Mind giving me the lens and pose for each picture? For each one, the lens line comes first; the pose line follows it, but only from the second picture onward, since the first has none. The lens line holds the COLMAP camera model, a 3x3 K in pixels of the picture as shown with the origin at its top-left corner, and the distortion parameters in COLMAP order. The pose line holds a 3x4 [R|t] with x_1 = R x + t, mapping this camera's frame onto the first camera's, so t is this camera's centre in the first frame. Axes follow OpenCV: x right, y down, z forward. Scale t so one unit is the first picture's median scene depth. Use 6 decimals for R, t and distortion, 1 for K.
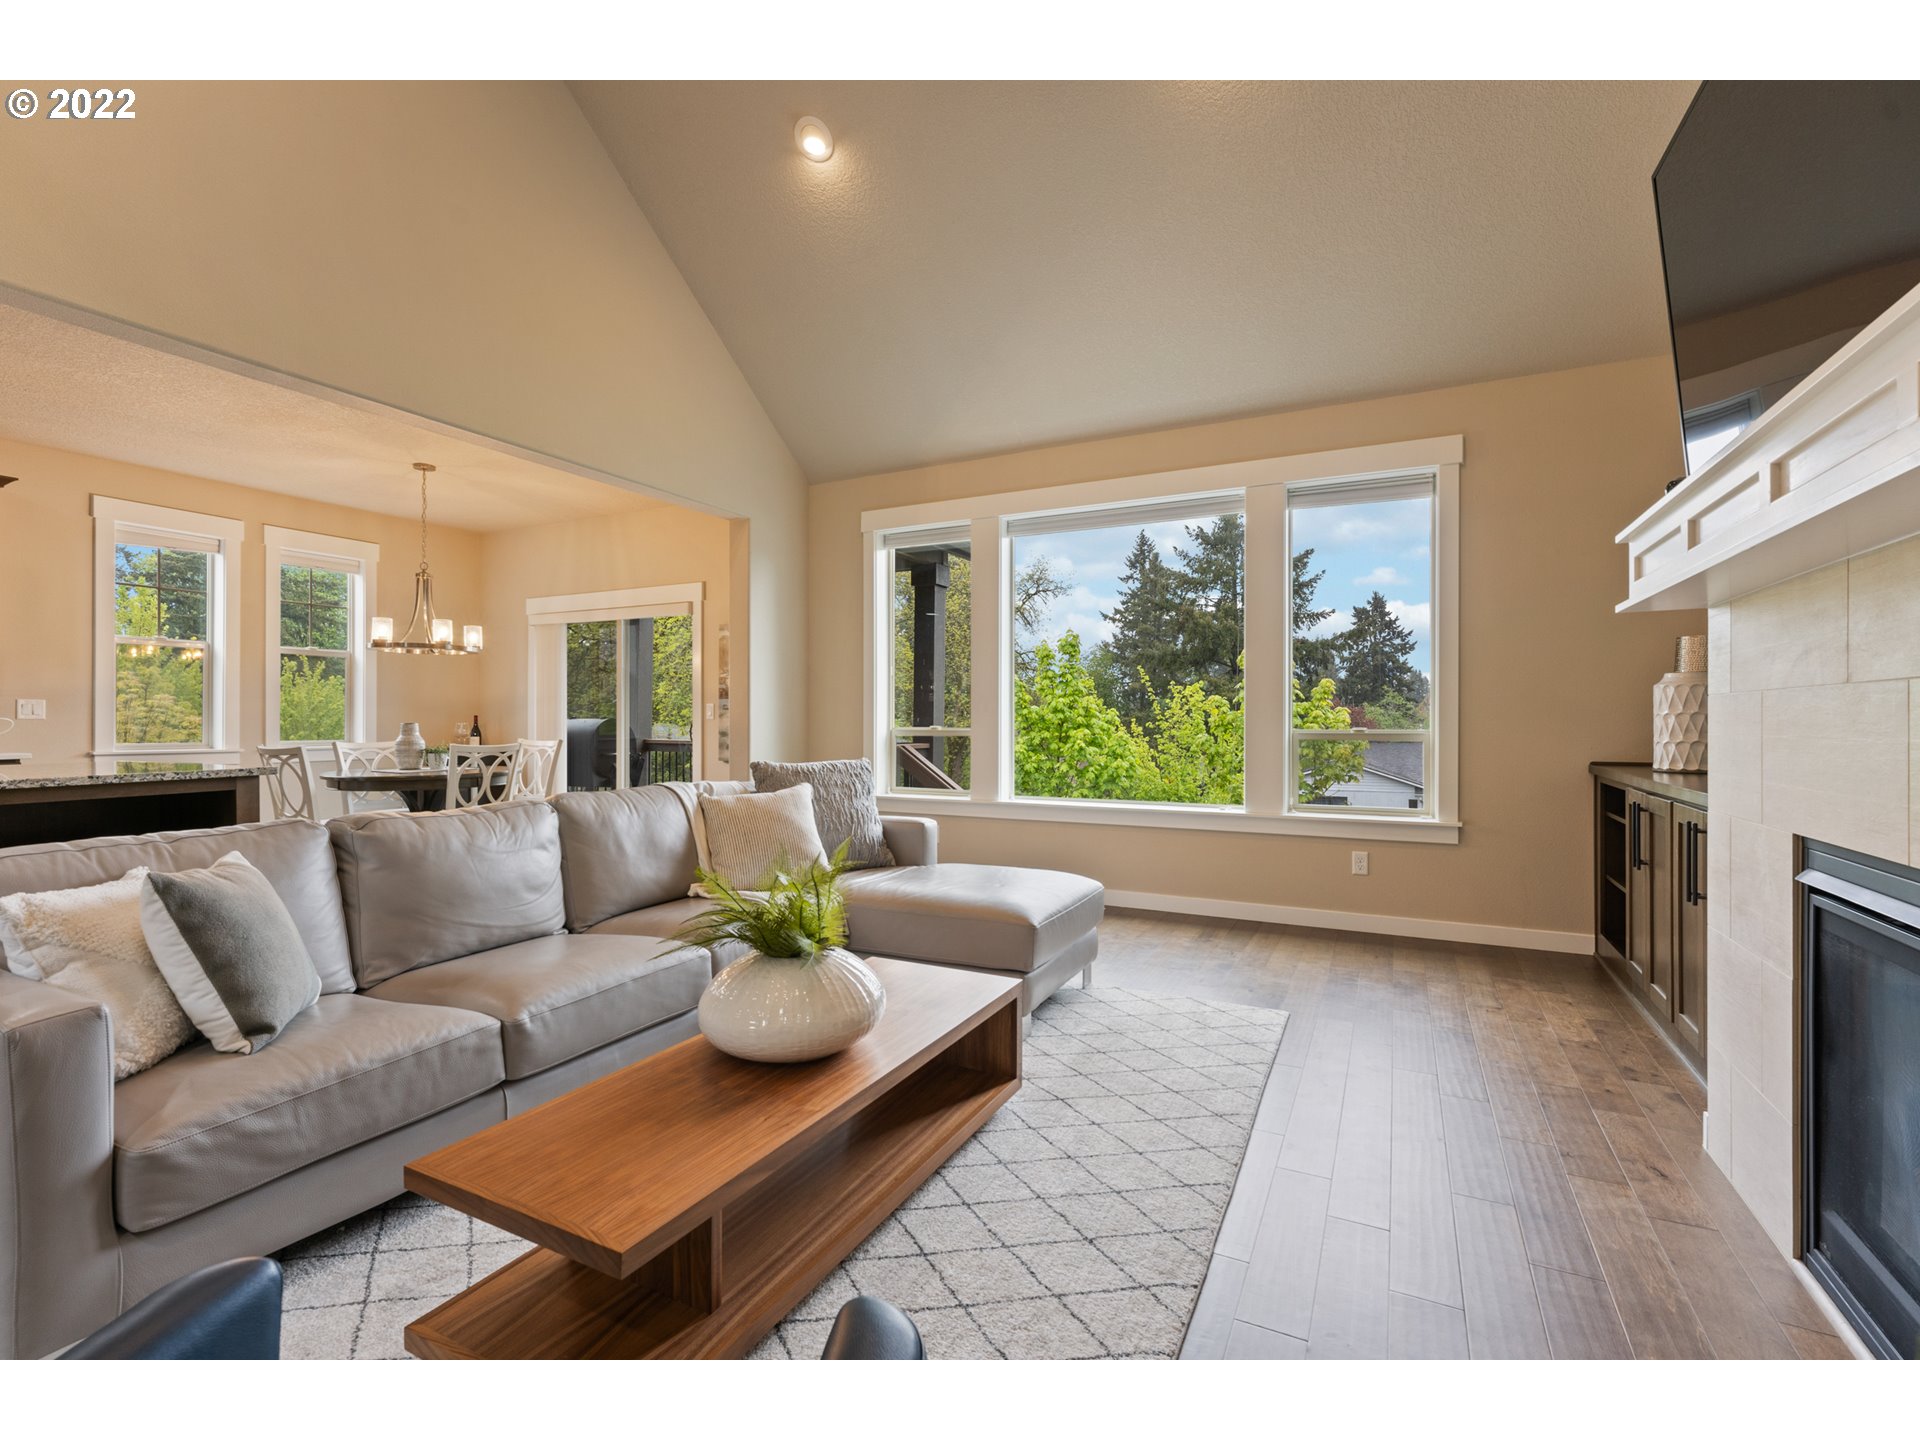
lens RADIAL K [[852.5, 0, 968.4], [0, 852.5, 713.6], [0, 0, 1]] dist [0.000416, -0.000920]
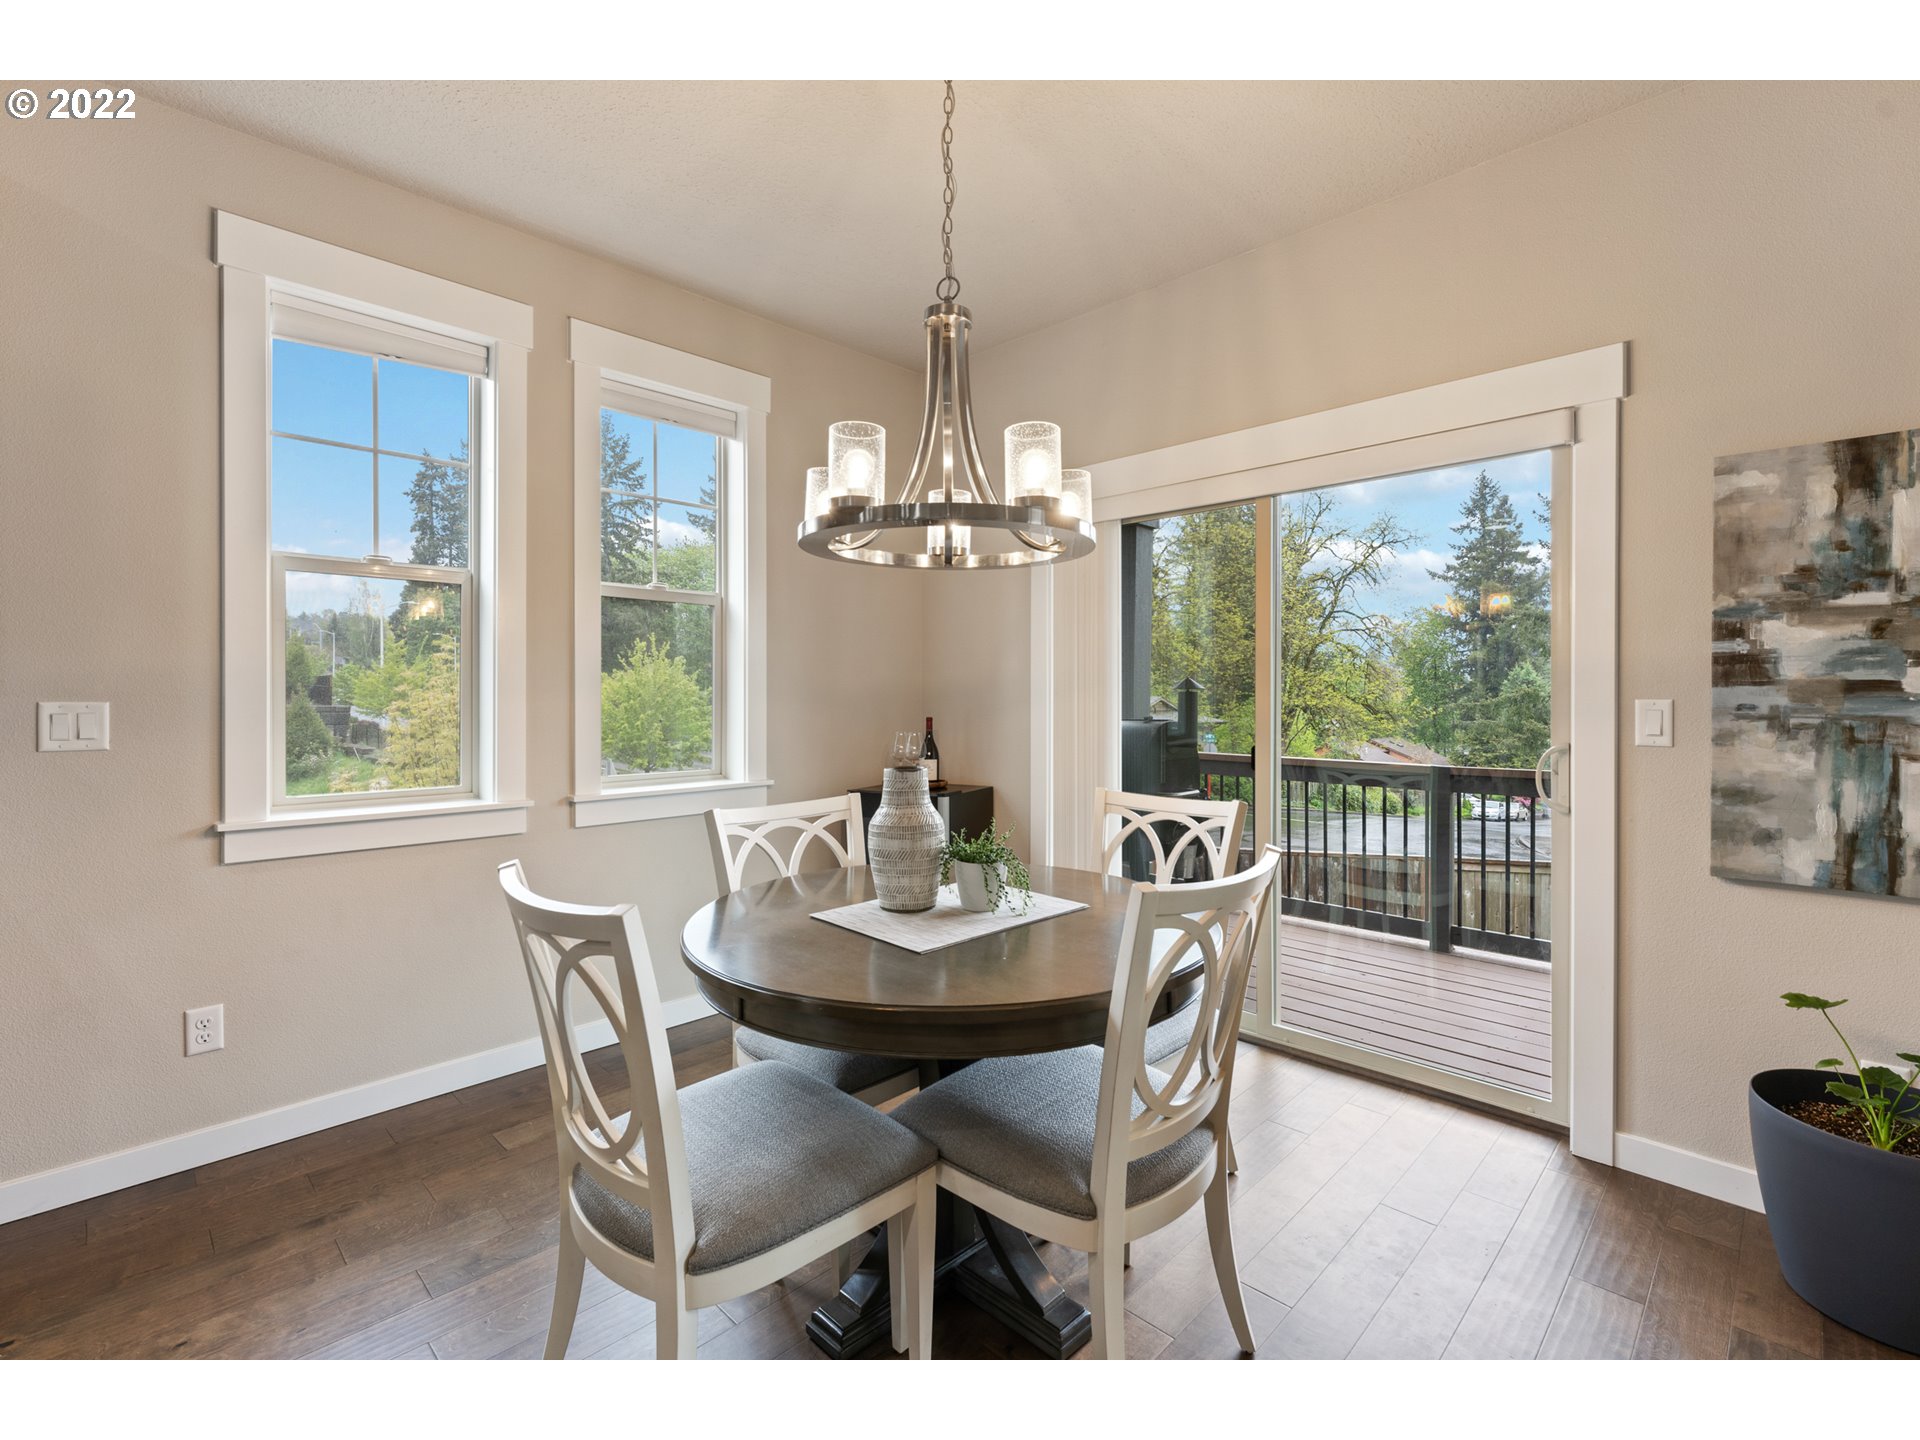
lens RADIAL K [[852.5, 0, 964.9], [0, 852.5, 695.2], [0, 0, 1]] dist [0.000416, -0.000920]
pose [[0.951826, -0.000957, -0.306636, -0.489823], [0.003626, 0.999960, 0.008133, -0.018420], [0.306616, -0.008853, 0.951792, 0.635758]]
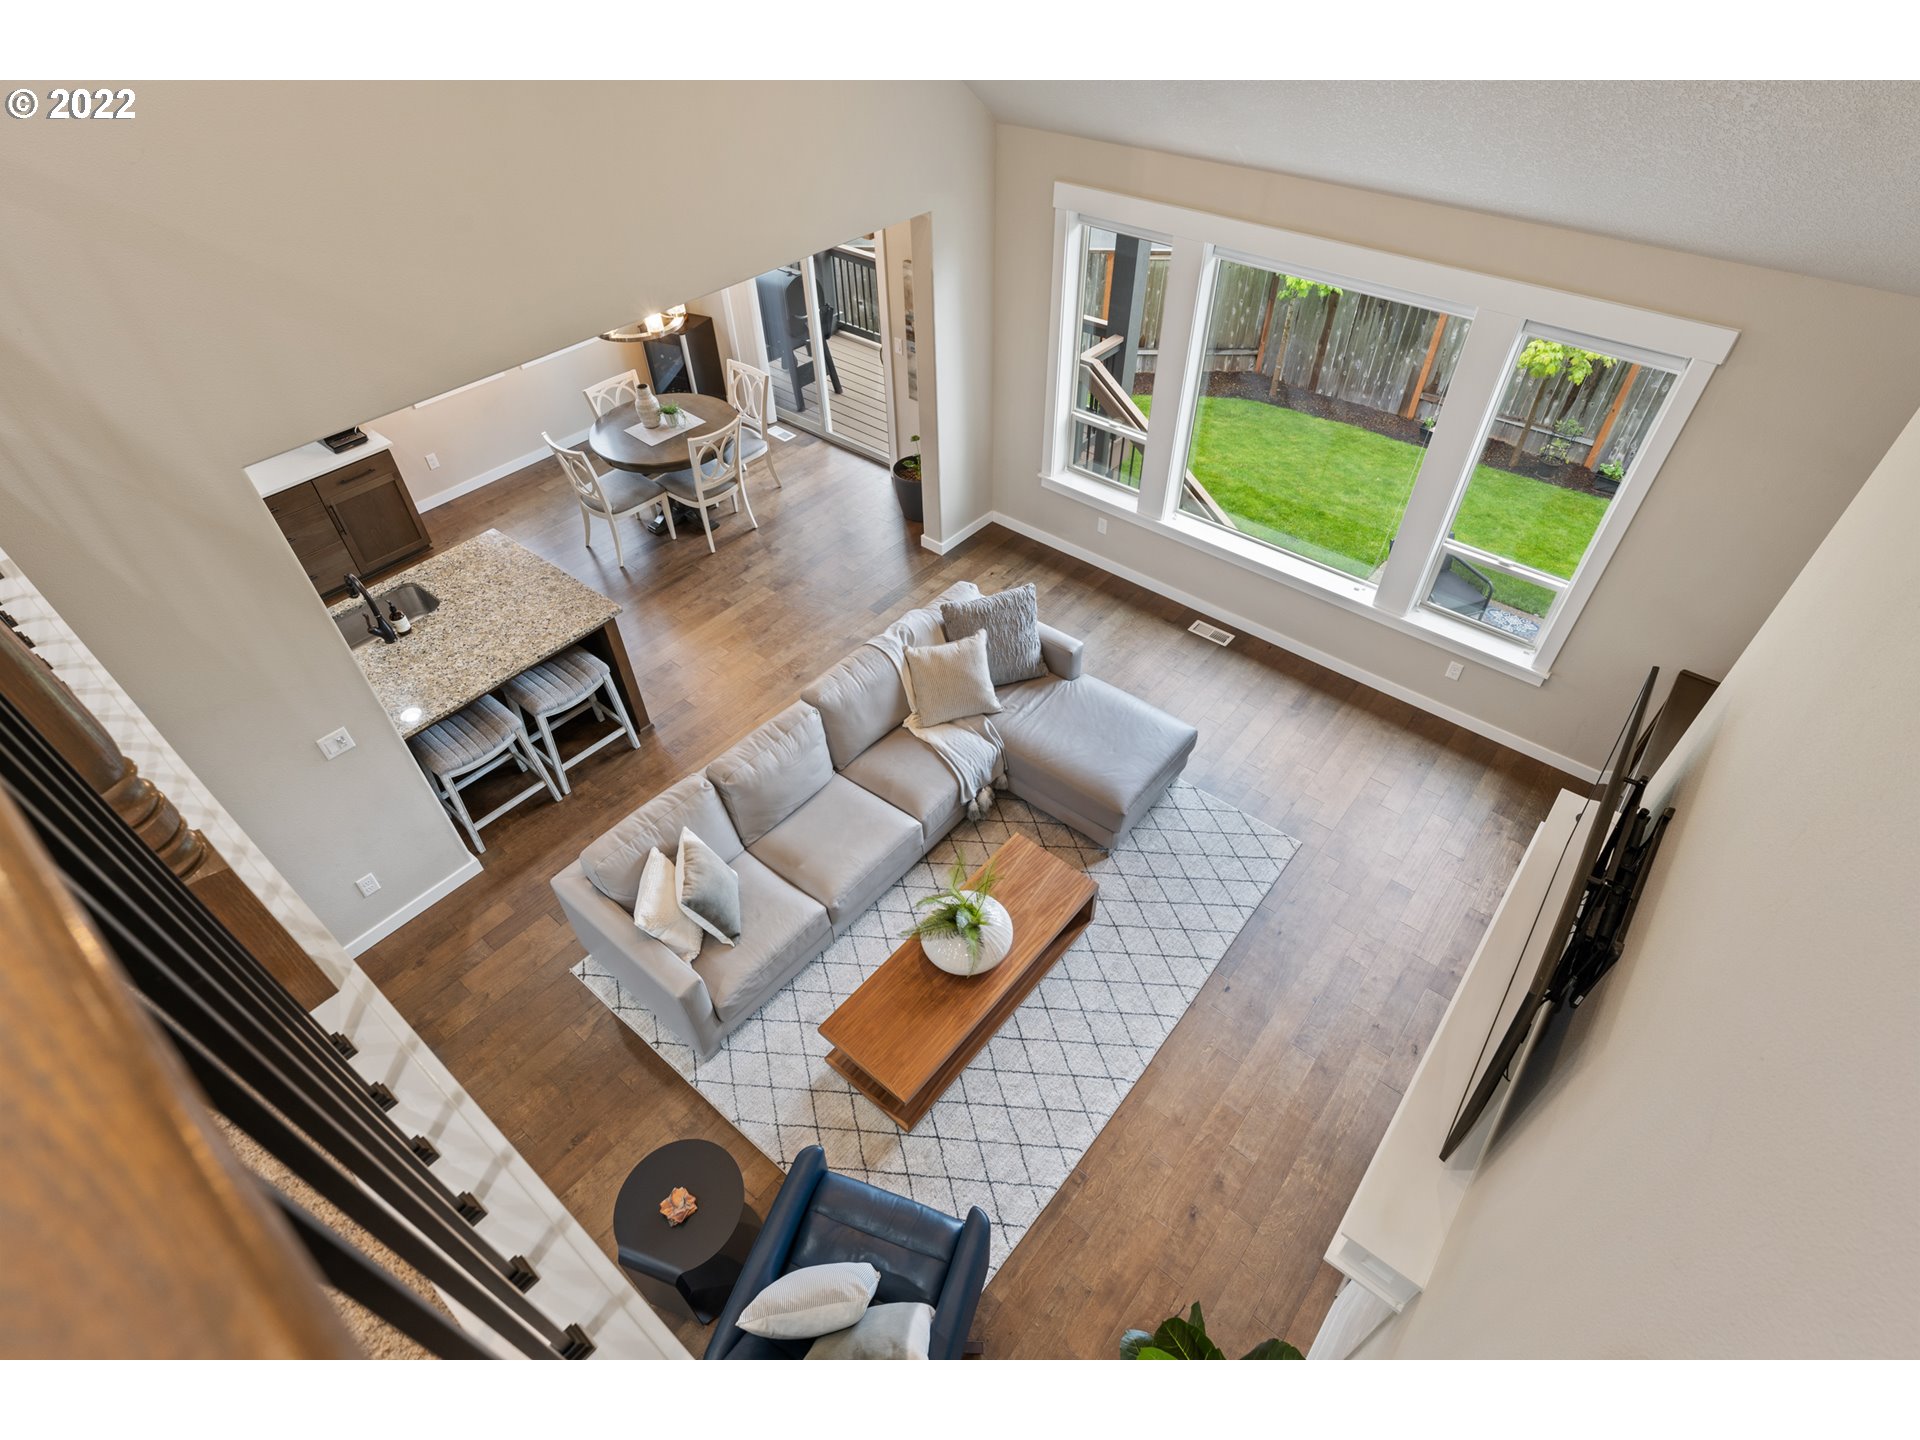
lens RADIAL K [[941.9, 0, 966.3], [0, 941.9, 716.1], [0, 0, 1]] dist [-0.000390, 0.000106]
pose [[0.974964, 0.150078, -0.164081, 0.024632], [0.006103, 0.719555, 0.694408, -0.491197], [0.222281, -0.678024, 0.700624, -0.060317]]
